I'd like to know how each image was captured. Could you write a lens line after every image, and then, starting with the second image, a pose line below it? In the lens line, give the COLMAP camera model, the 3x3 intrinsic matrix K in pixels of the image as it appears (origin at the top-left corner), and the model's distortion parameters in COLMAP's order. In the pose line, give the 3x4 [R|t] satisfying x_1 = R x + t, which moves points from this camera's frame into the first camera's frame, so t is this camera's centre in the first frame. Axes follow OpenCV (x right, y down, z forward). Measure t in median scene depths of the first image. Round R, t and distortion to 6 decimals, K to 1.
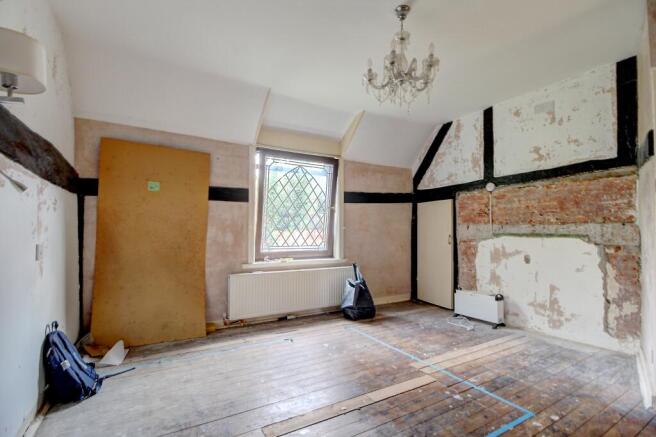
lens RADIAL K [[302.5, 0, 327.7], [0, 302.5, 232.4], [0, 0, 1]] dist [-0.001355, -0.000261]
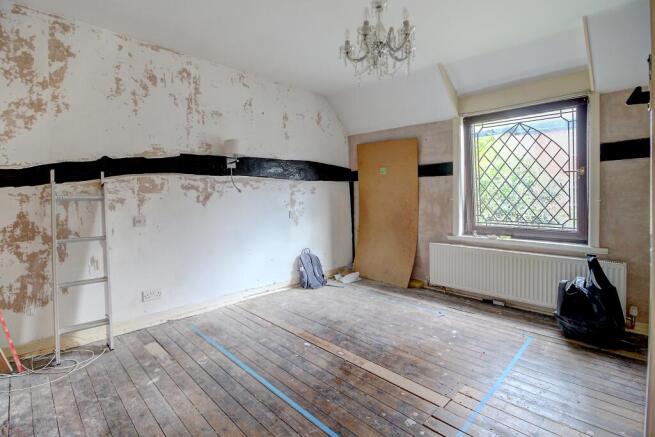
lens RADIAL K [[311.4, 0, 338.0], [0, 311.4, 211.0], [0, 0, 1]] dist [-0.002293, -0.001085]
pose [[0.275575, 0.040960, -0.960406, 0.655917], [0.001677, 0.999070, 0.043090, -0.025563], [0.961278, -0.013486, 0.275250, 0.345132]]
